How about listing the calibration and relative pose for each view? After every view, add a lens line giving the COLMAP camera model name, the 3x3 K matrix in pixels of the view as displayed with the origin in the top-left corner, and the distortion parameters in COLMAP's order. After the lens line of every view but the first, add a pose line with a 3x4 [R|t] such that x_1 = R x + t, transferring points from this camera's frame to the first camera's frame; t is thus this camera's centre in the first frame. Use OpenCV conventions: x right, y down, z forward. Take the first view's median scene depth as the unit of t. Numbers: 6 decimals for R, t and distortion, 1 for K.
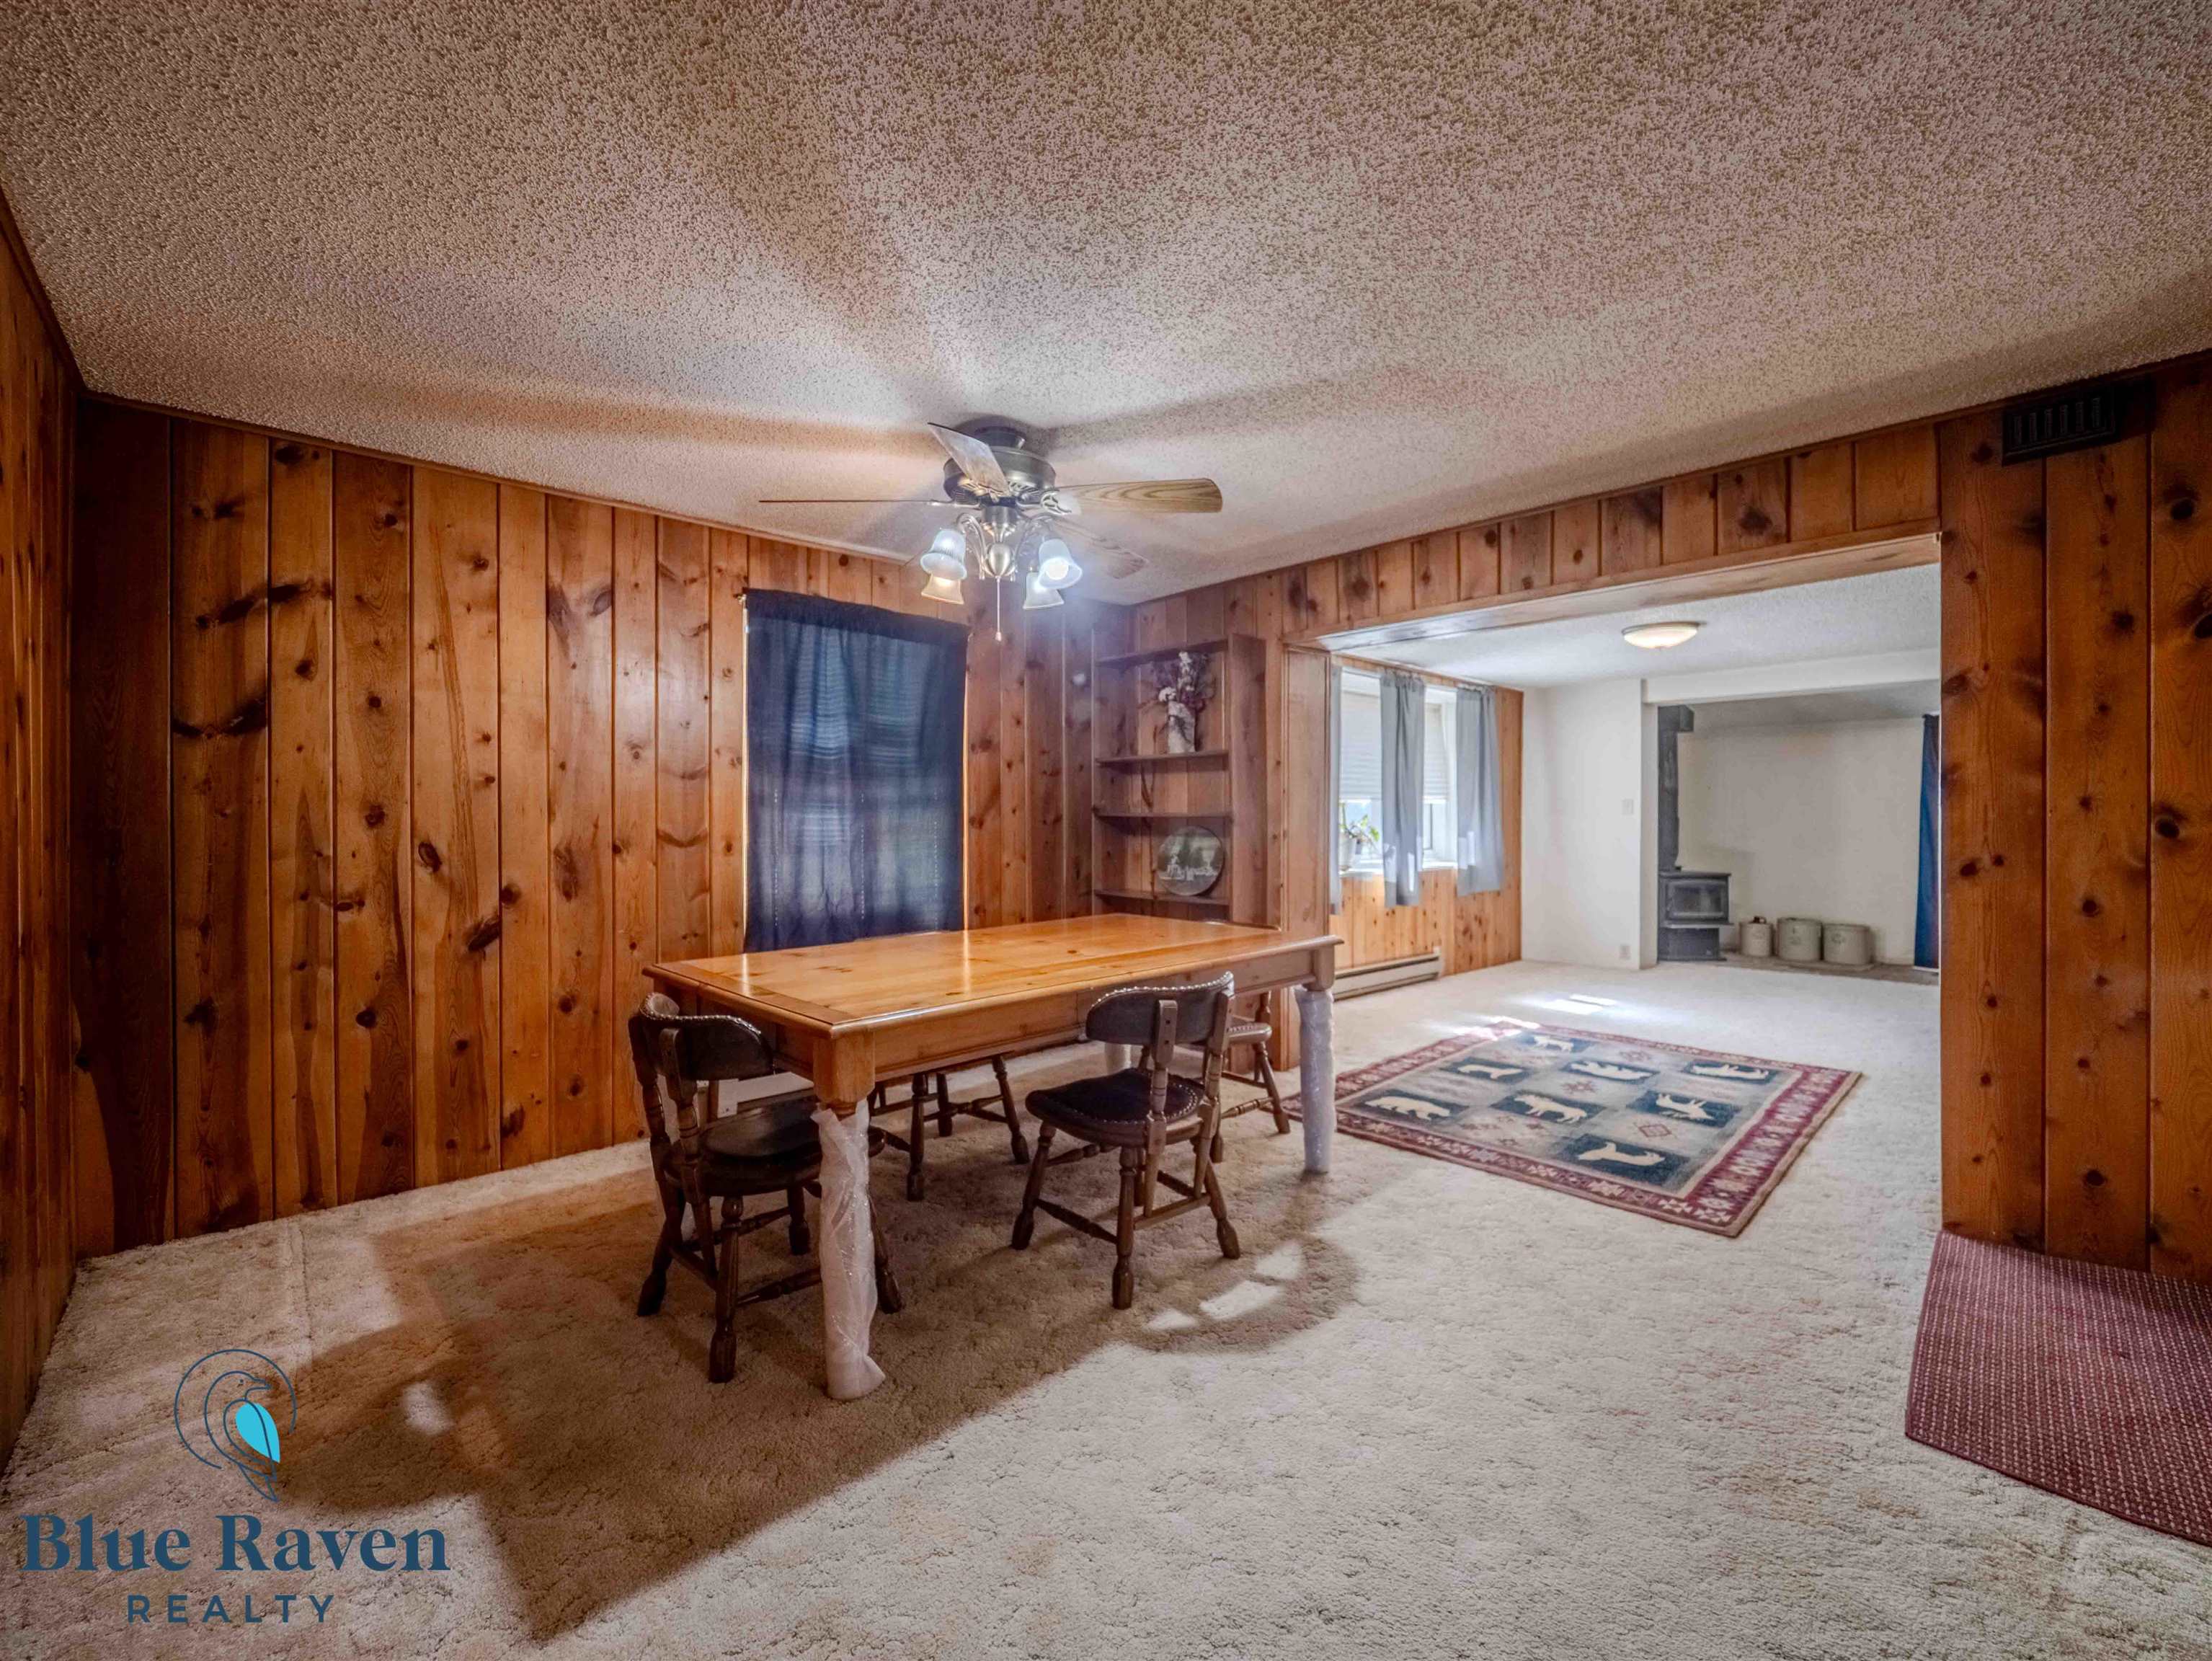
lens RADIAL K [[922.2, 0, 1098.7], [0, 922.2, 824.2], [0, 0, 1]] dist [-0.001208, -0.000194]
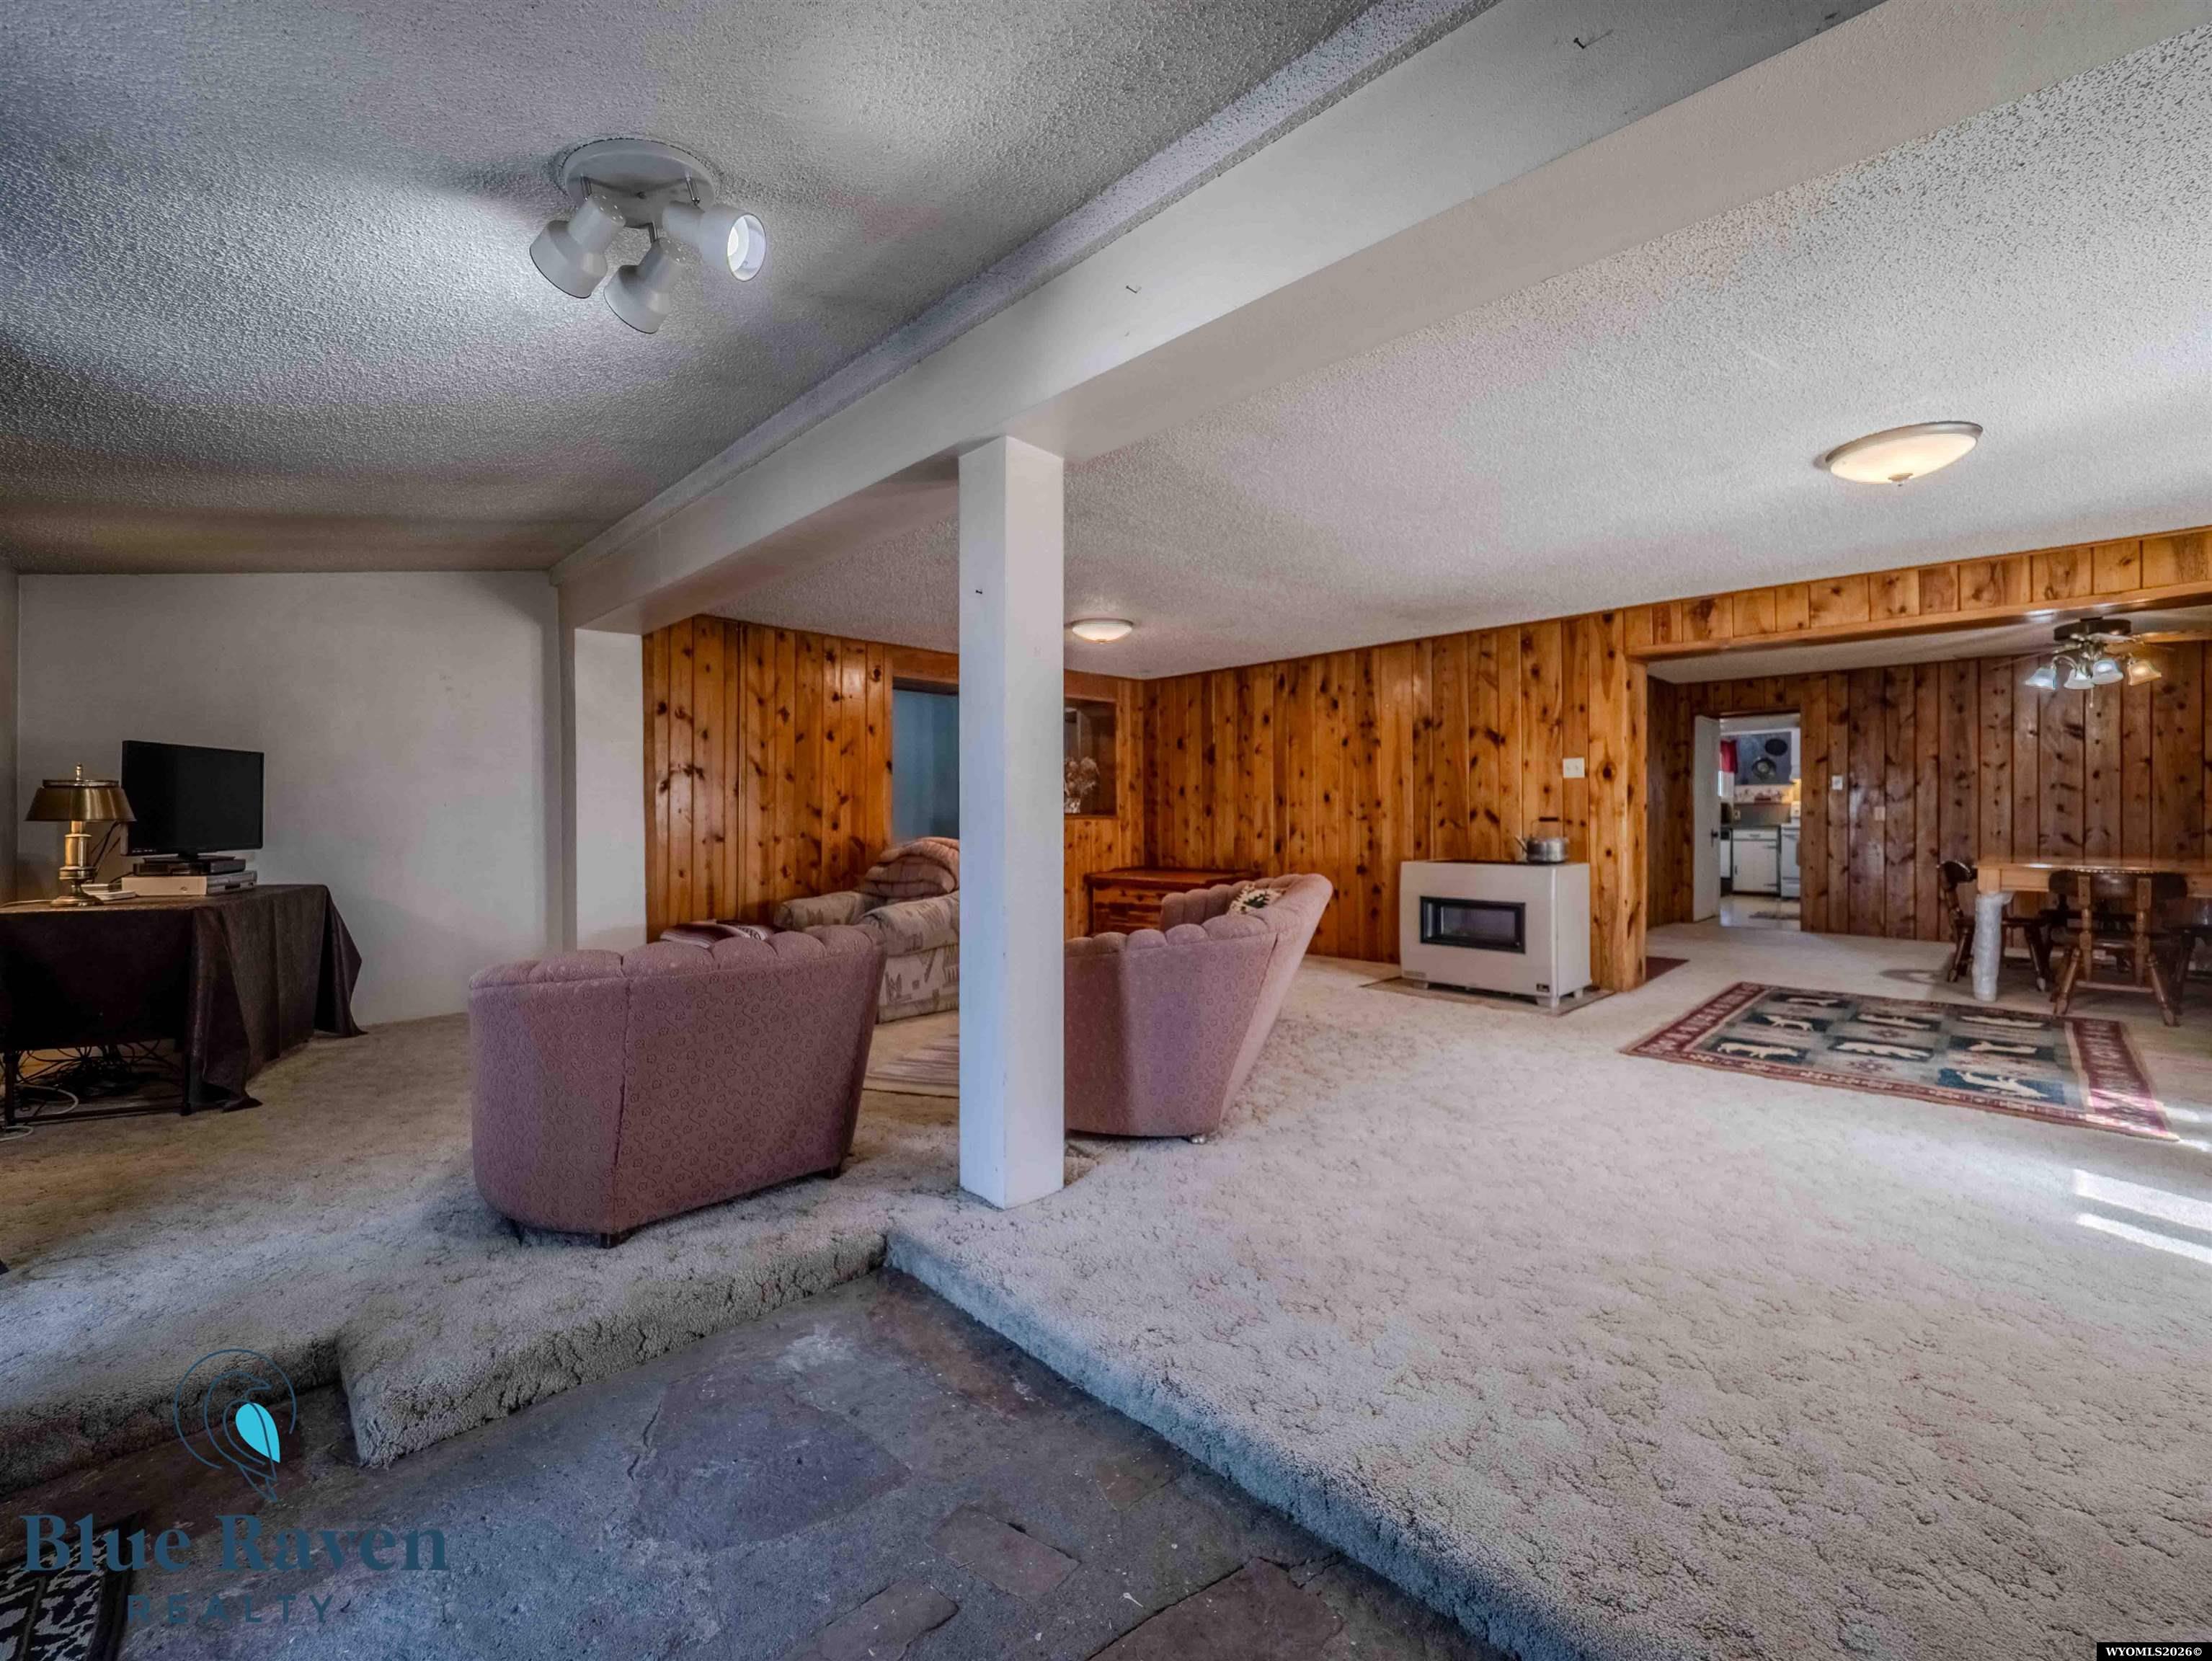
lens RADIAL K [[924.9, 0, 1103.2], [0, 924.9, 817.8], [0, 0, 1]] dist [0.014869, -0.013682]
pose [[-0.999779, 0.002571, -0.020852, 1.527026], [0.002359, 0.999946, 0.010154, 0.014690], [0.020877, 0.010103, -0.999731, 2.151713]]
